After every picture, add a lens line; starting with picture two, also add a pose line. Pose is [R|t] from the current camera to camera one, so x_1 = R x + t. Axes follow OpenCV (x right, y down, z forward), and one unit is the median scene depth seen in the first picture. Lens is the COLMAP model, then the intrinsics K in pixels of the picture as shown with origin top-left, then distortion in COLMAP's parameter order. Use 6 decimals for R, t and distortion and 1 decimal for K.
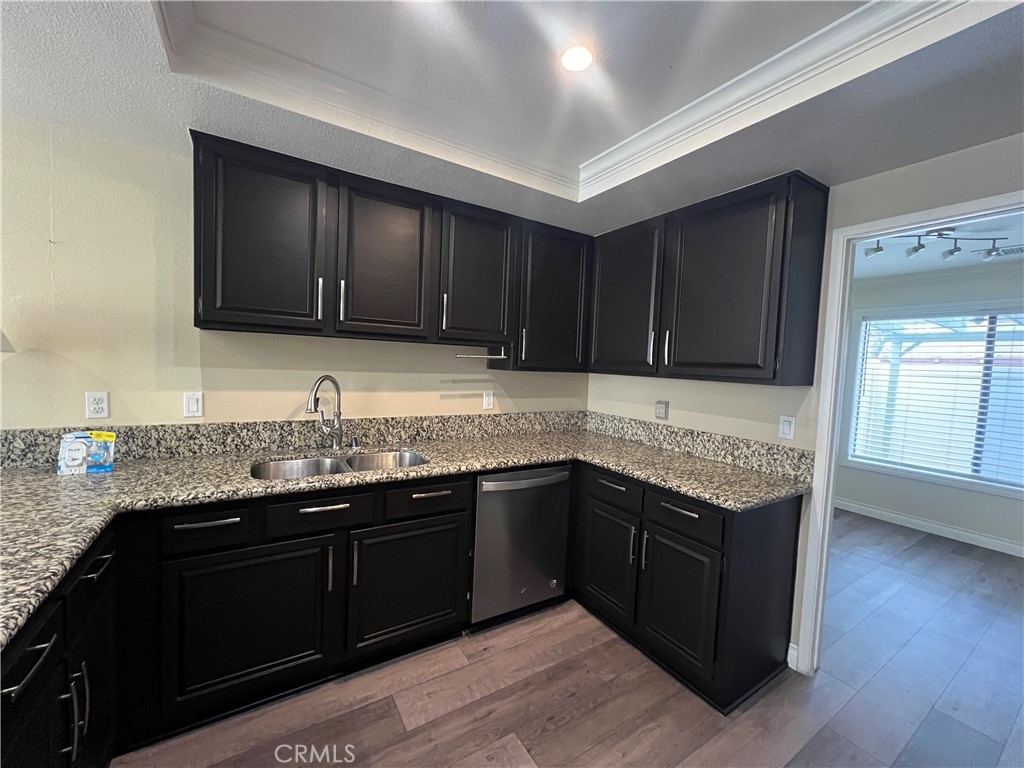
lens RADIAL K [[407.8, 0, 513.5], [0, 407.8, 385.0], [0, 0, 1]] dist [-0.002549, 0.000429]
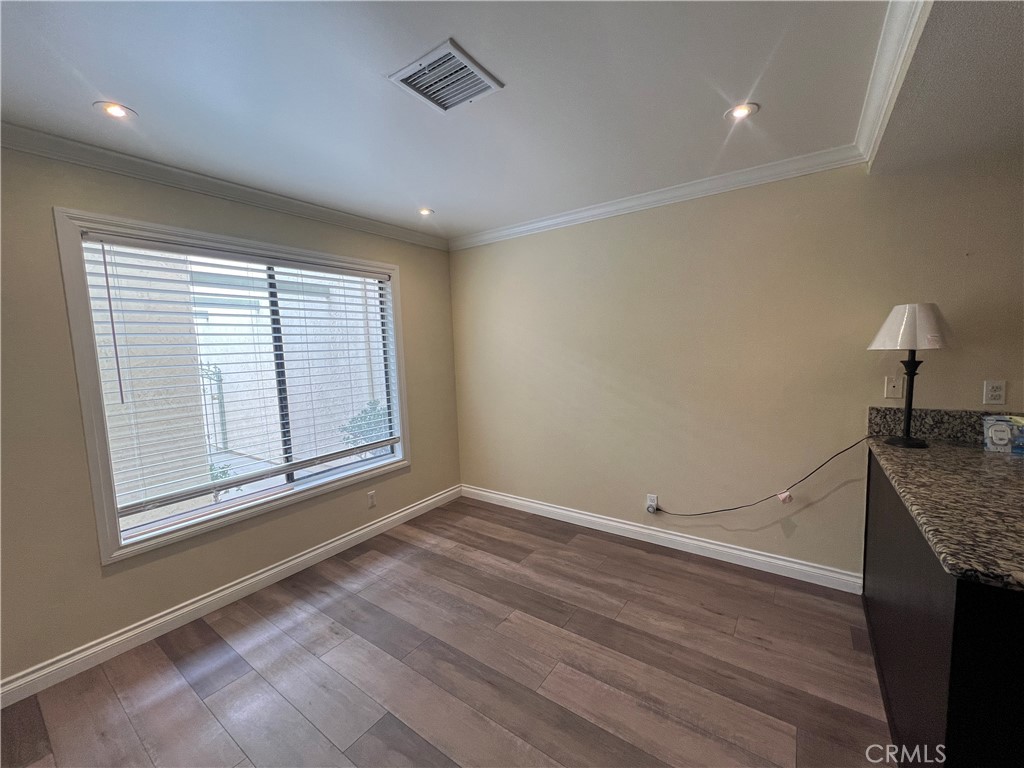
lens RADIAL K [[410.5, 0, 513.3], [0, 410.5, 385.9], [0, 0, 1]] dist [-0.001530, -0.000030]
pose [[0.376251, 0.031854, -0.925970, -0.416896], [-0.001150, 0.999424, 0.033913, -0.004793], [0.926517, -0.011694, 0.376071, -0.562290]]
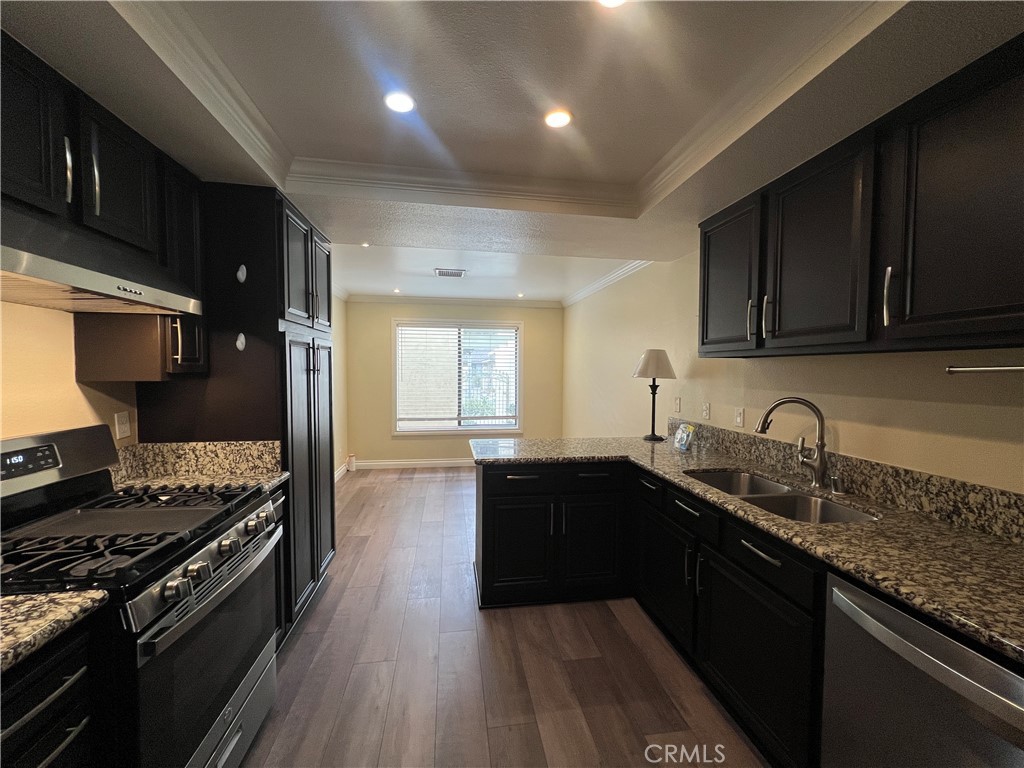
lens RADIAL K [[410.5, 0, 513.3], [0, 410.5, 385.9], [0, 0, 1]] dist [-0.001530, -0.000030]
pose [[-0.398165, -0.011687, -0.917240, 0.653889], [-0.078362, 0.996697, 0.021317, -0.020581], [0.913961, 0.080364, -0.397765, 0.817159]]
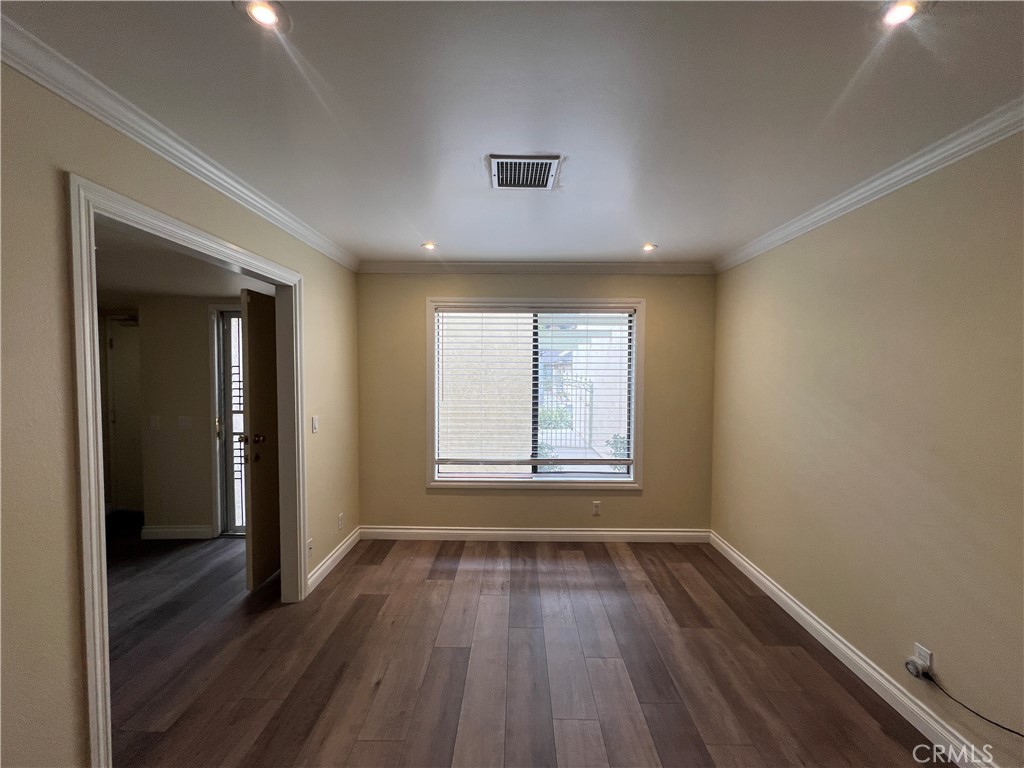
lens RADIAL K [[407.8, 0, 513.5], [0, 407.8, 385.0], [0, 0, 1]] dist [-0.002549, 0.000429]
pose [[-0.544265, -0.017996, -0.838720, -0.378482], [-0.079041, 0.996423, 0.029911, -0.073855], [0.835181, 0.082572, -0.543741, 0.153041]]
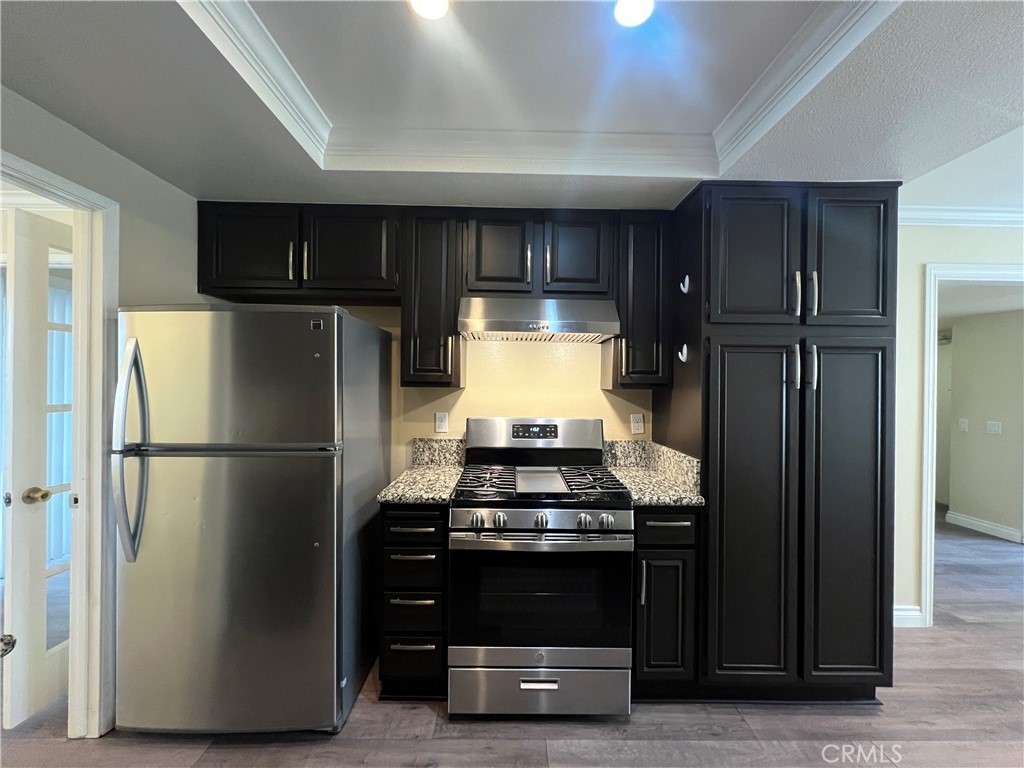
lens RADIAL K [[407.8, 0, 513.5], [0, 407.8, 385.0], [0, 0, 1]] dist [-0.002549, 0.000429]
pose [[-0.849565, -0.058934, 0.524182, -0.145975], [-0.022586, 0.996892, 0.075474, -0.041082], [-0.527001, 0.052281, -0.848255, 0.863384]]
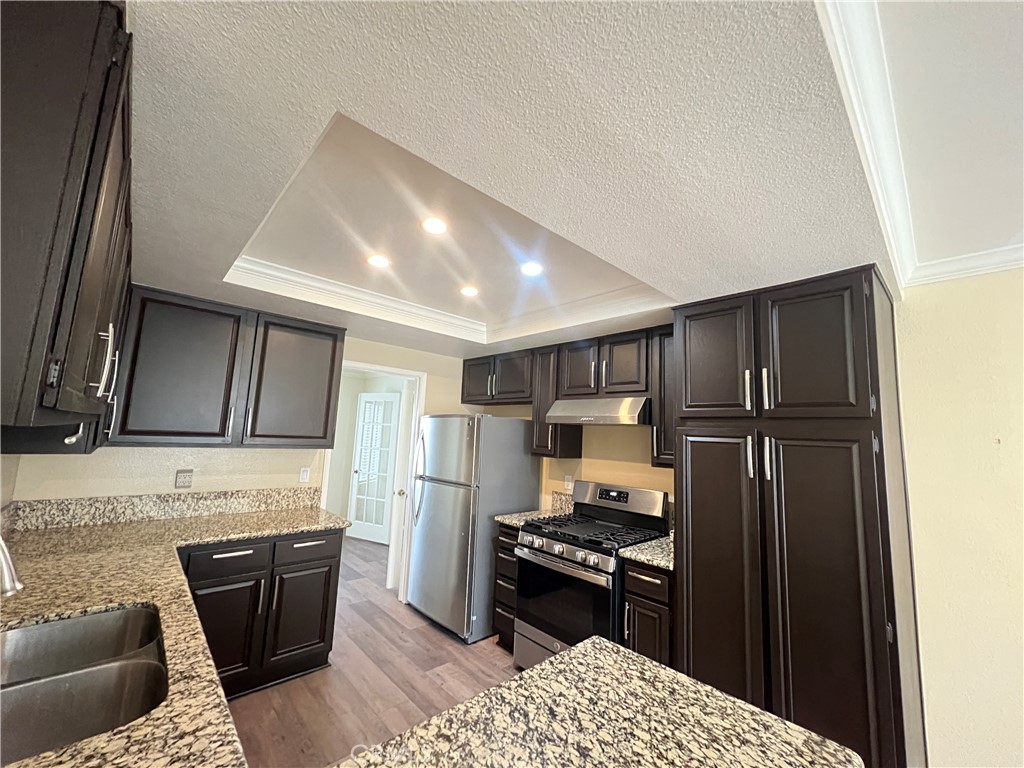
lens RADIAL K [[407.8, 0, 513.5], [0, 407.8, 385.0], [0, 0, 1]] dist [-0.002549, 0.000429]
pose [[-0.184431, 0.068688, 0.980442, -1.034279], [0.001696, 0.997576, -0.069569, -0.129083], [-0.982844, -0.011168, -0.184100, 0.518776]]
